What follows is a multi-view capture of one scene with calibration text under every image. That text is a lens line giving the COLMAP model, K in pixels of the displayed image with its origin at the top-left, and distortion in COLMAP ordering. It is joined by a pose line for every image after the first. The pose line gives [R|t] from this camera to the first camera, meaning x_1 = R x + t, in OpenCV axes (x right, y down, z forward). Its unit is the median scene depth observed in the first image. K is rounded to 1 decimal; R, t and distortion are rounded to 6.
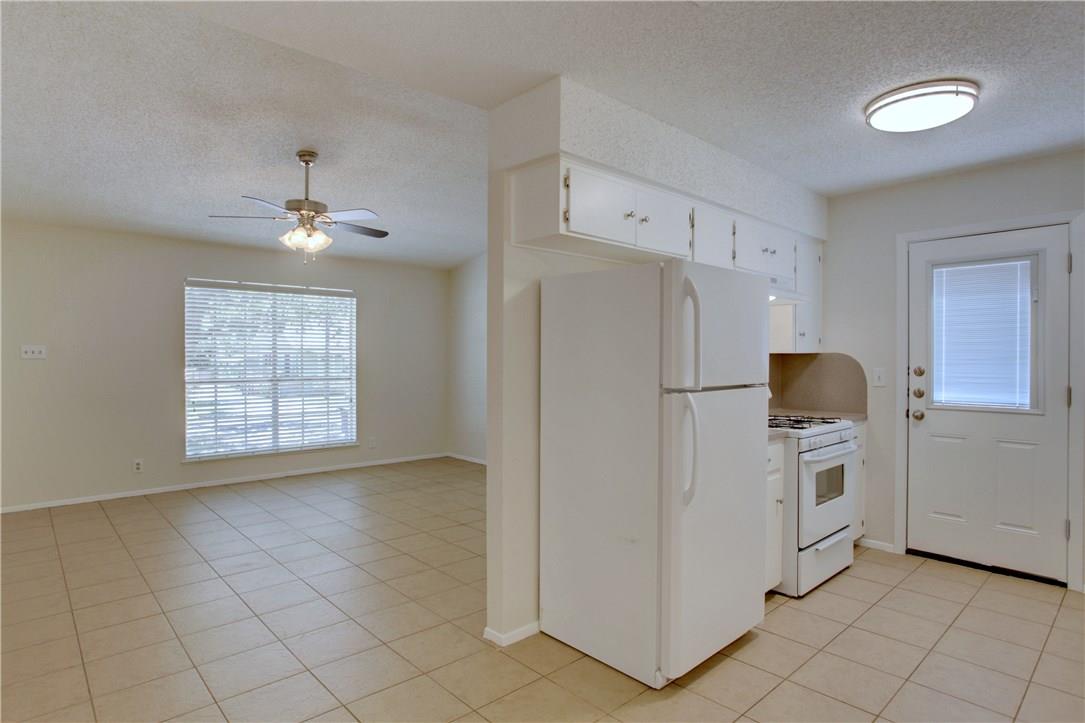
lens RADIAL K [[588.2, 0, 544.6], [0, 588.2, 360.5], [0, 0, 1]] dist [-0.075560, 0.037640]
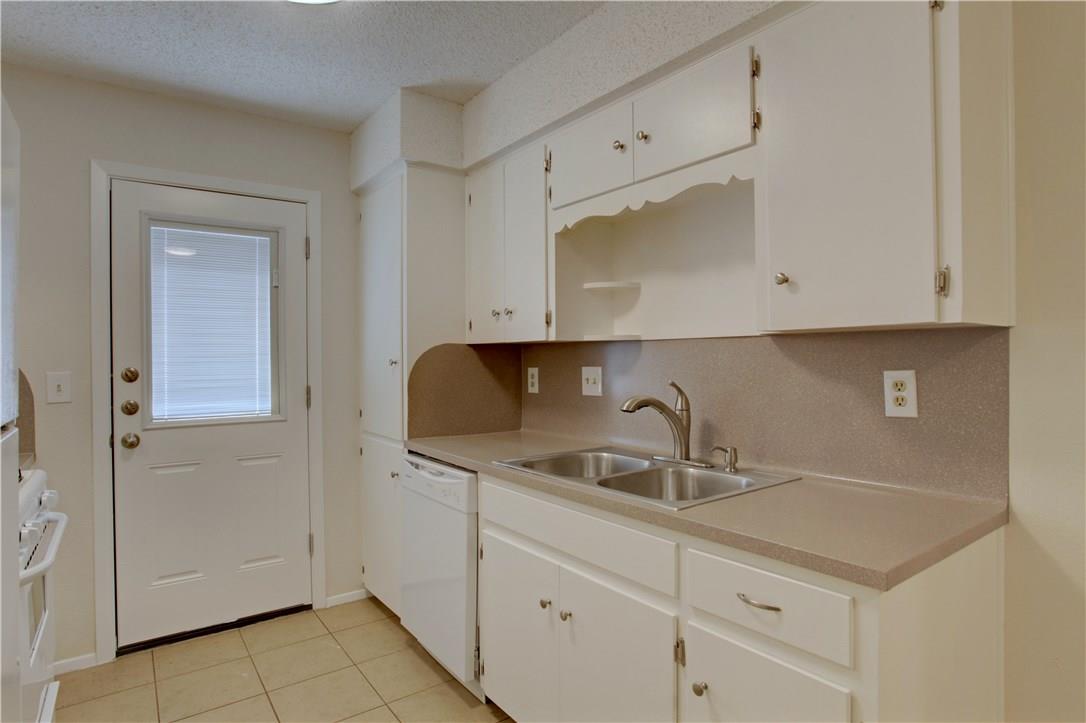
lens RADIAL K [[588.8, 0, 545.1], [0, 588.8, 360.5], [0, 0, 1]] dist [-0.075560, 0.037640]
pose [[0.100394, -0.008692, 0.994910, 0.045211], [0.014136, 0.999873, 0.007309, 0.004001], [-0.994847, 0.013330, 0.100505, 0.476463]]
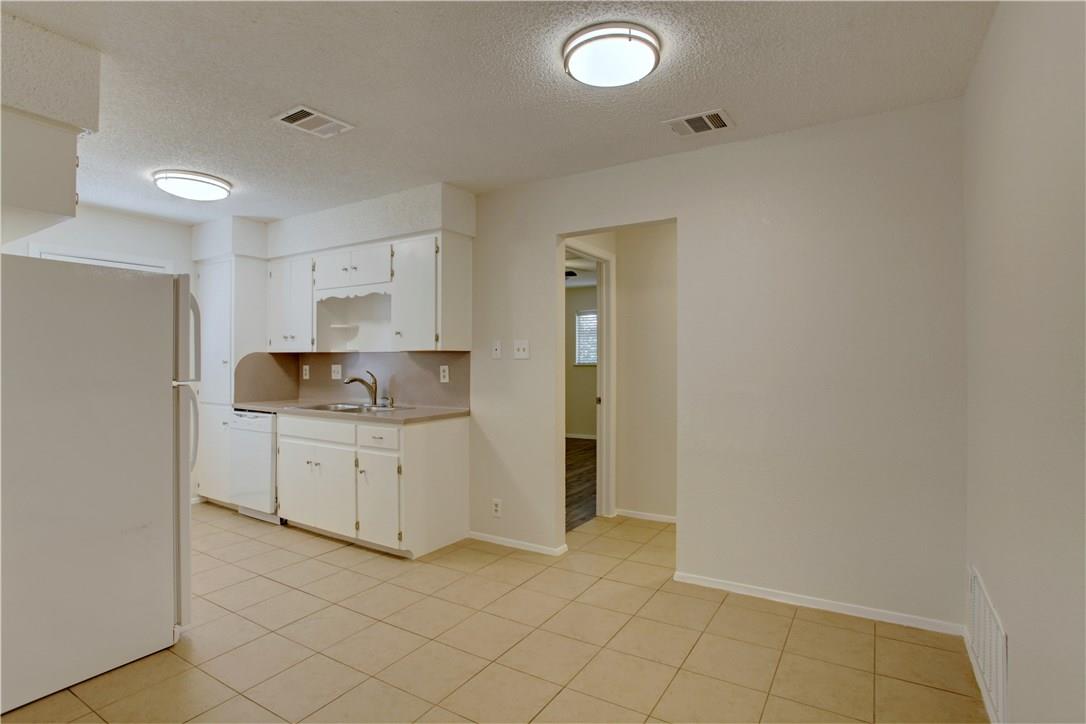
lens RADIAL K [[548.3, 0, 543.0], [0, 548.3, 362.0], [0, 0, 1]] dist [-0.067237, 0.021881]
pose [[-0.272553, -0.005560, 0.962125, -0.655632], [0.004757, 0.999963, 0.007126, 0.003542], [-0.962129, 0.006519, -0.272516, 0.367981]]
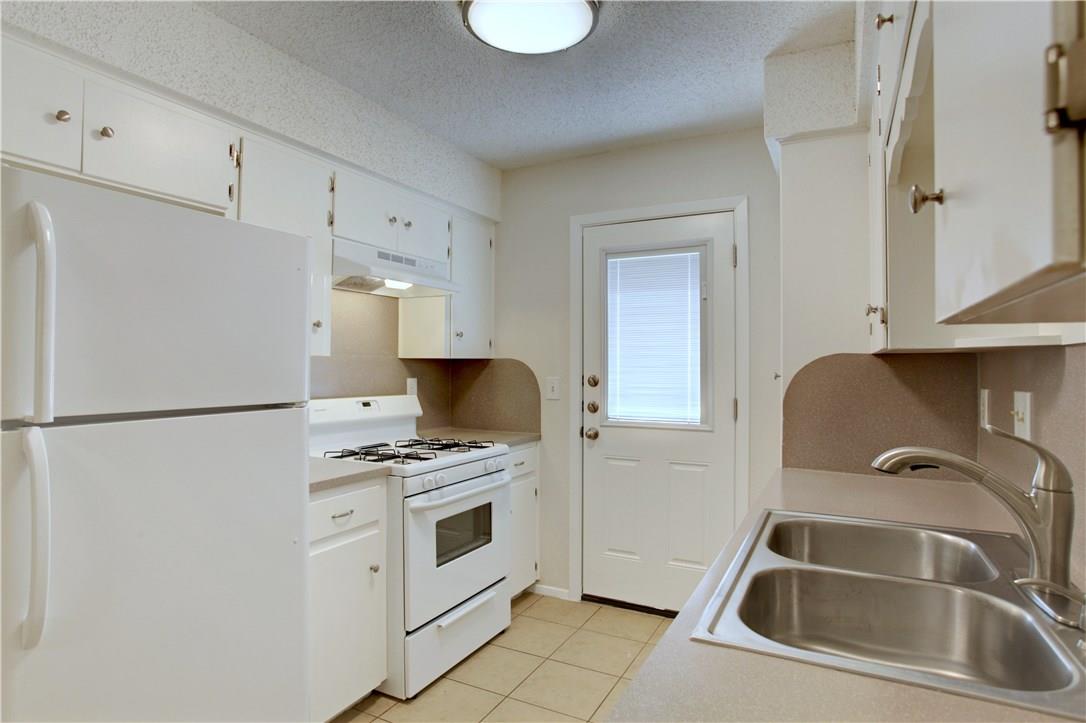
lens RADIAL K [[588.8, 0, 545.1], [0, 588.8, 360.5], [0, 0, 1]] dist [-0.075560, 0.037640]
pose [[0.939126, 0.005146, 0.343533, 0.308566], [-0.000381, 0.999903, -0.013936, 0.001134], [-0.343572, 0.012957, 0.939037, 0.232471]]
